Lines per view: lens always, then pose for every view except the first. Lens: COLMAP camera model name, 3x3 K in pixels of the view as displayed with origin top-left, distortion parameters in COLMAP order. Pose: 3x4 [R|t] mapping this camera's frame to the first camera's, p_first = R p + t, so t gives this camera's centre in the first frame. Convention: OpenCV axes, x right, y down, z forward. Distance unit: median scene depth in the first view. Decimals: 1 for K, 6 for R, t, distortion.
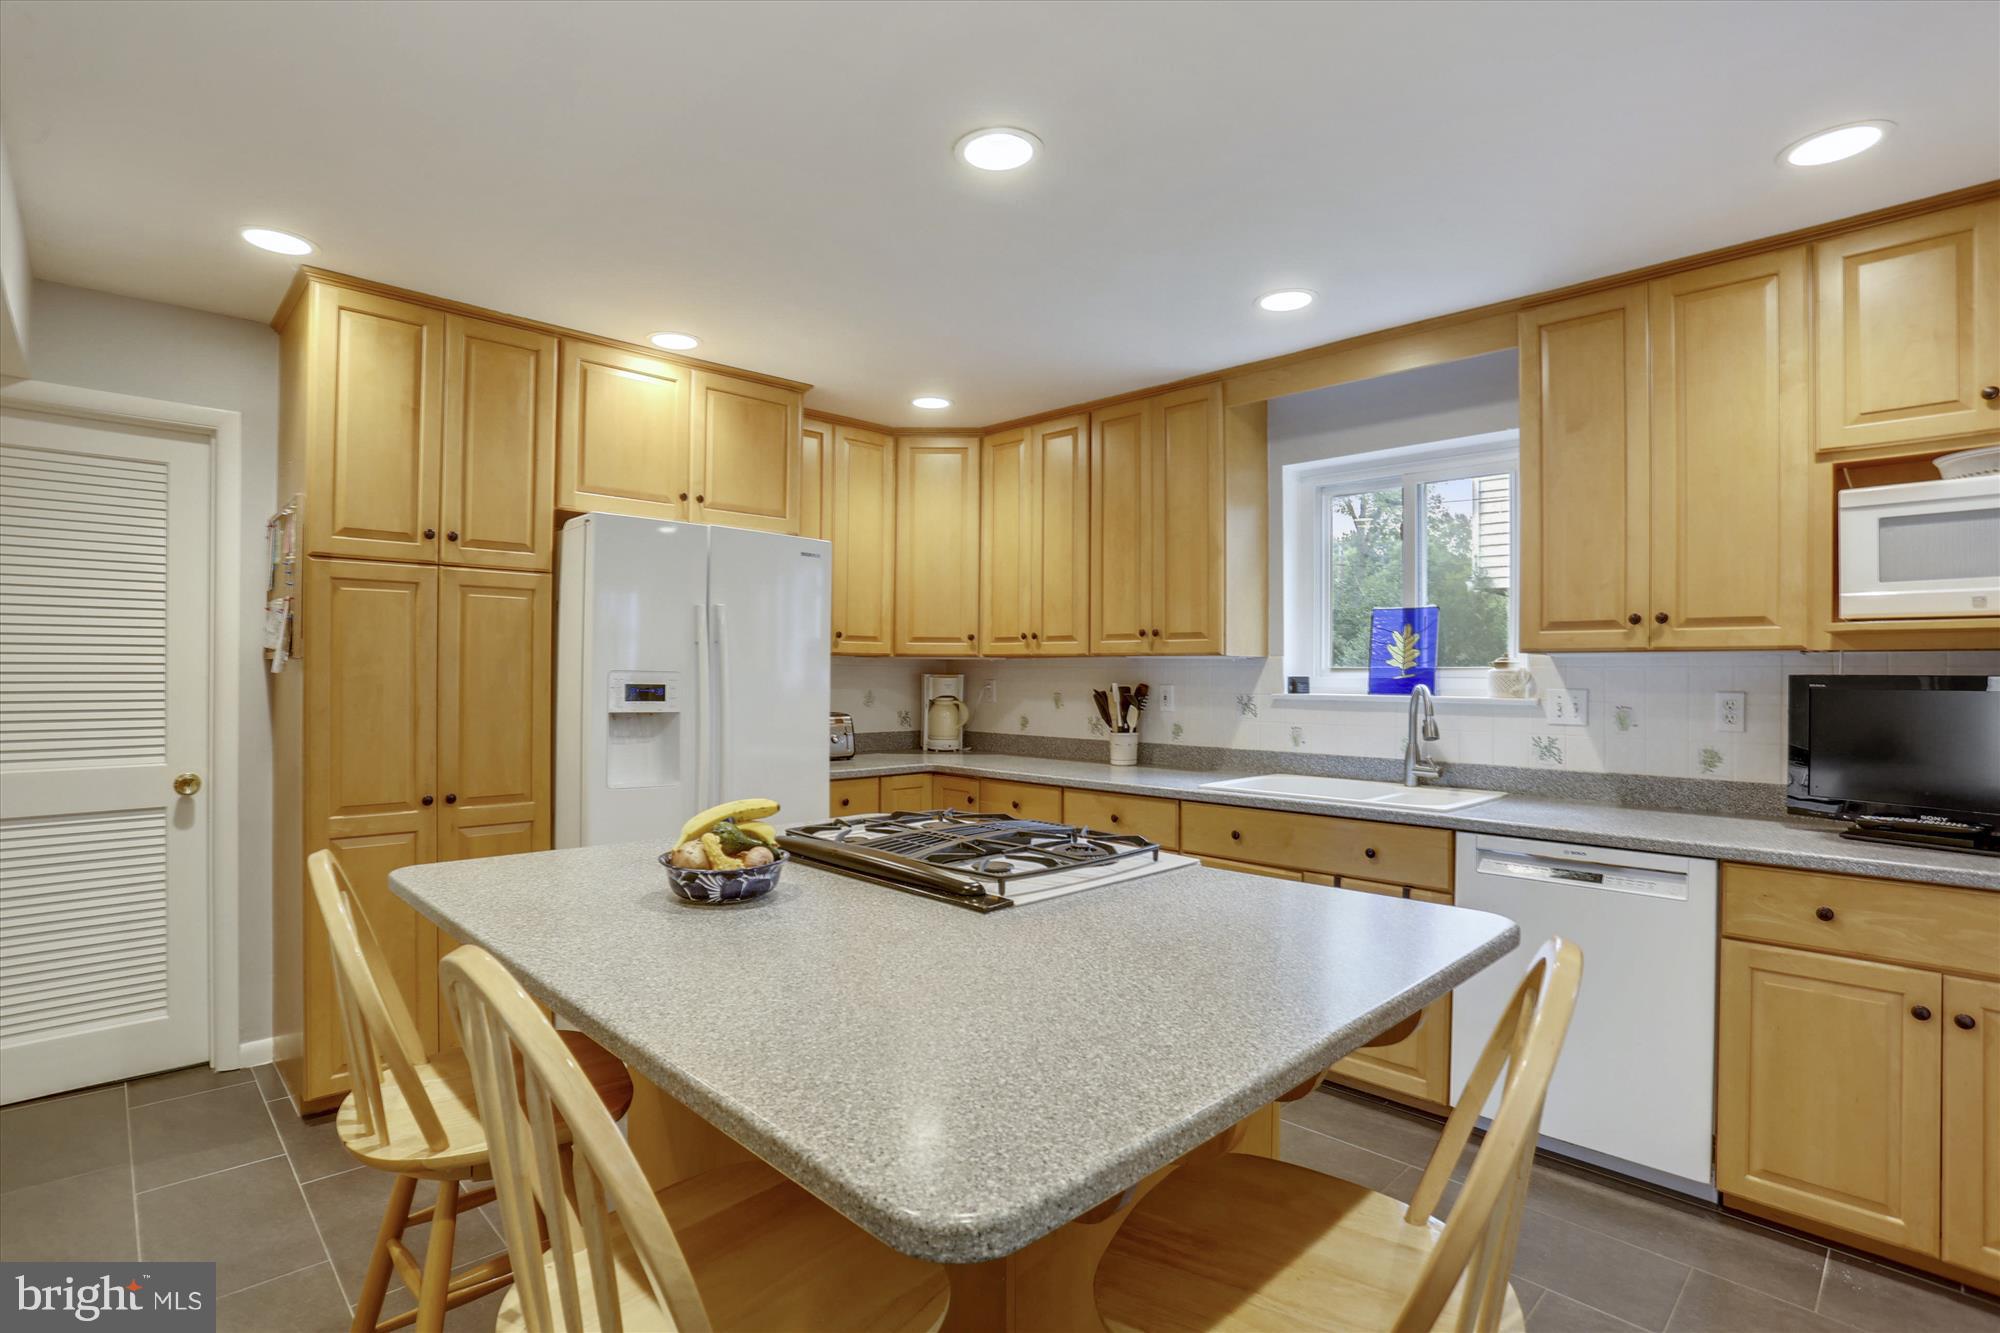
lens RADIAL K [[963.2, 0, 908.6], [0, 963.2, 678.6], [0, 0, 1]] dist [-0.051309, 0.001347]
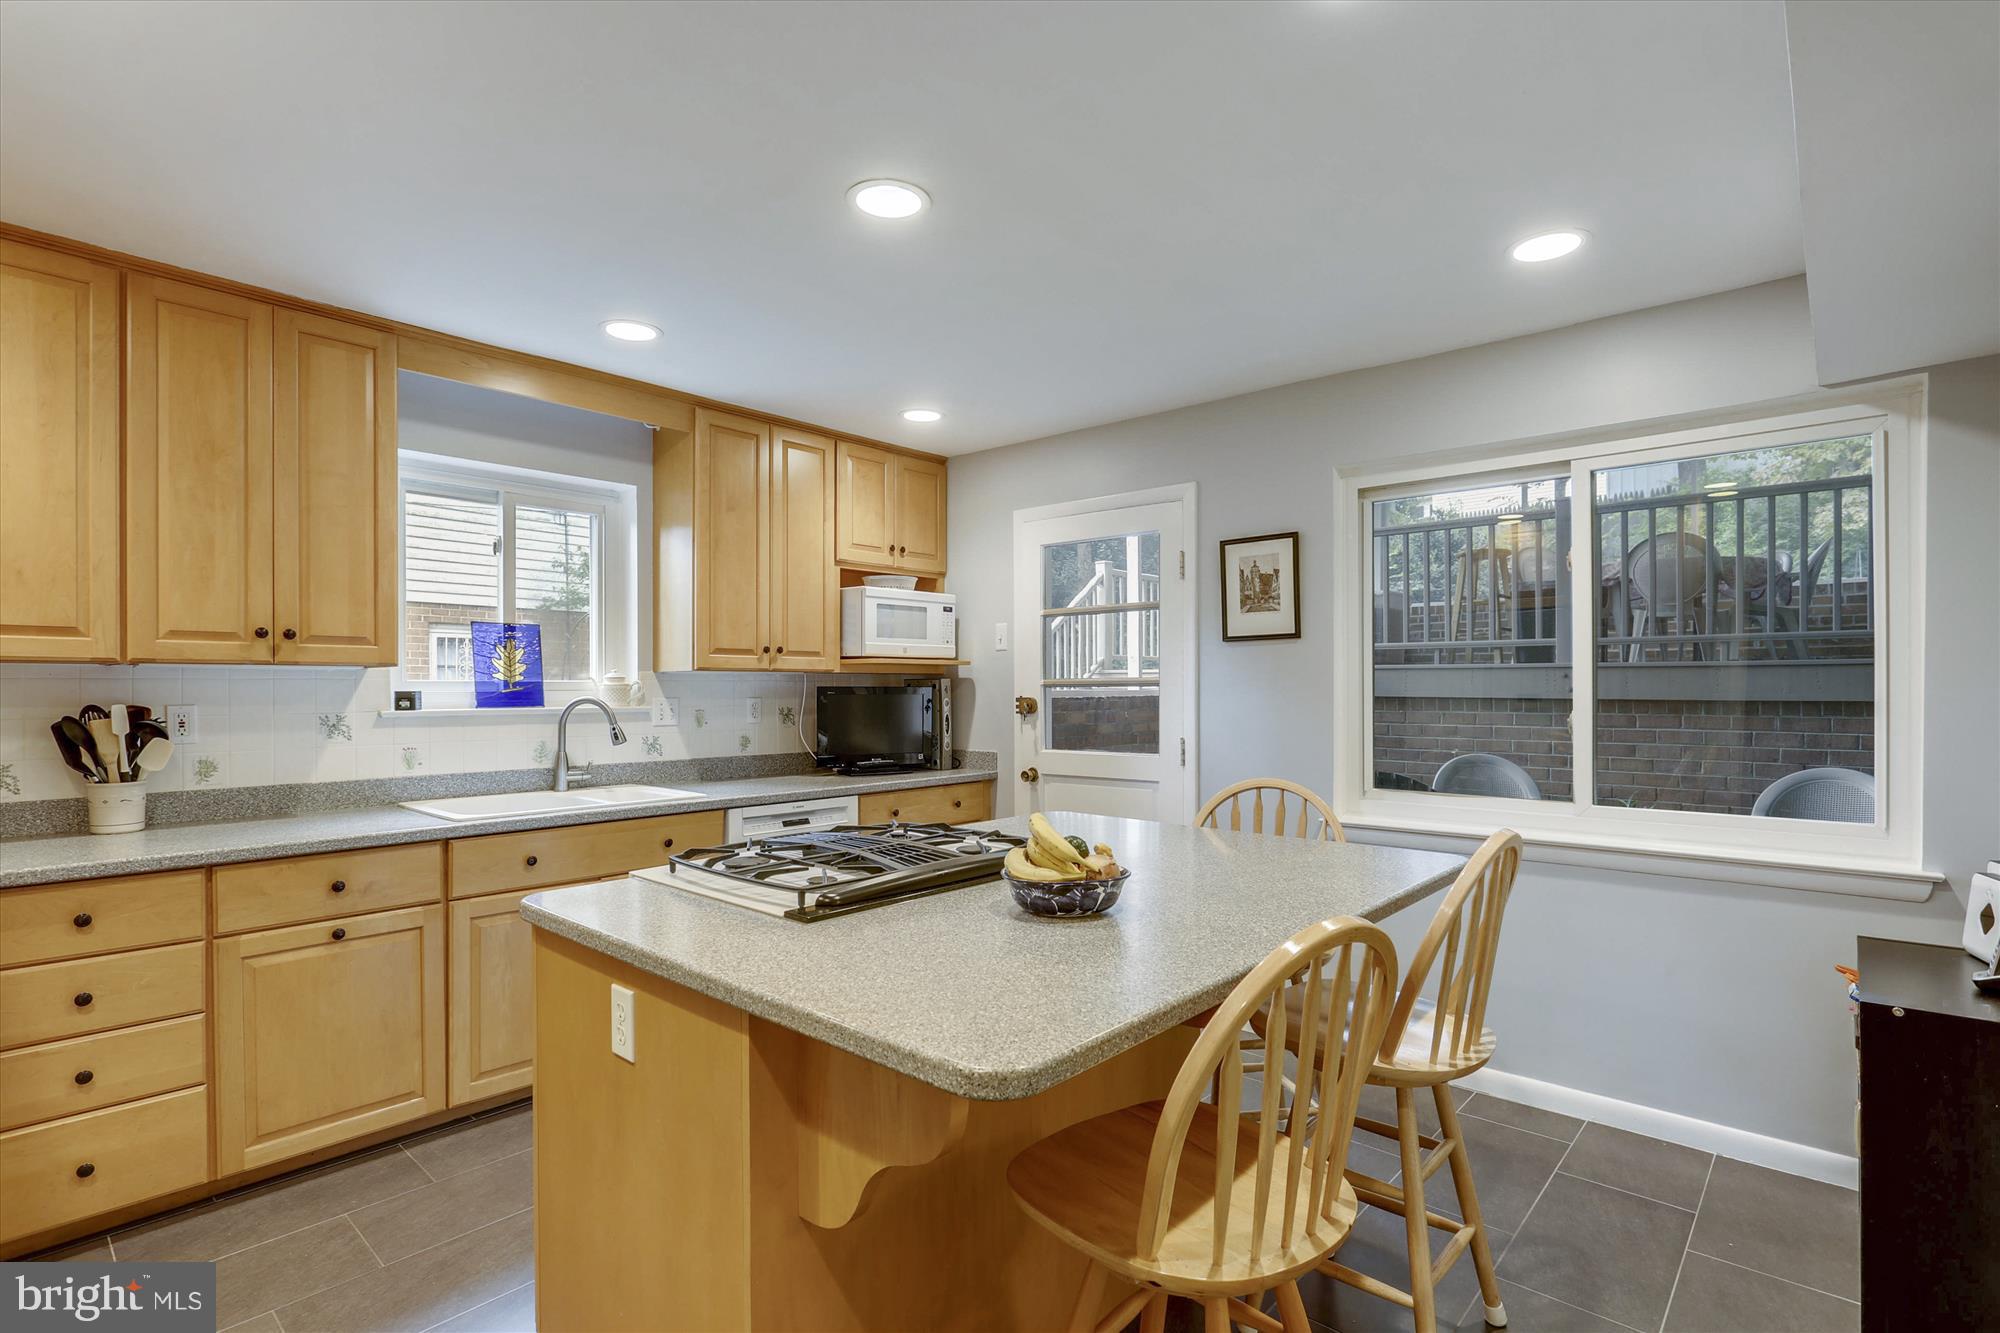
lens RADIAL K [[933.1, 0, 1002.5], [0, 933.1, 688.3], [0, 0, 1]] dist [-0.002274, 0.000300]
pose [[-0.103599, -0.005632, 0.994603, -0.548361], [0.008154, 0.999946, 0.006512, -0.006140], [-0.994586, 0.008785, -0.103547, 0.574596]]
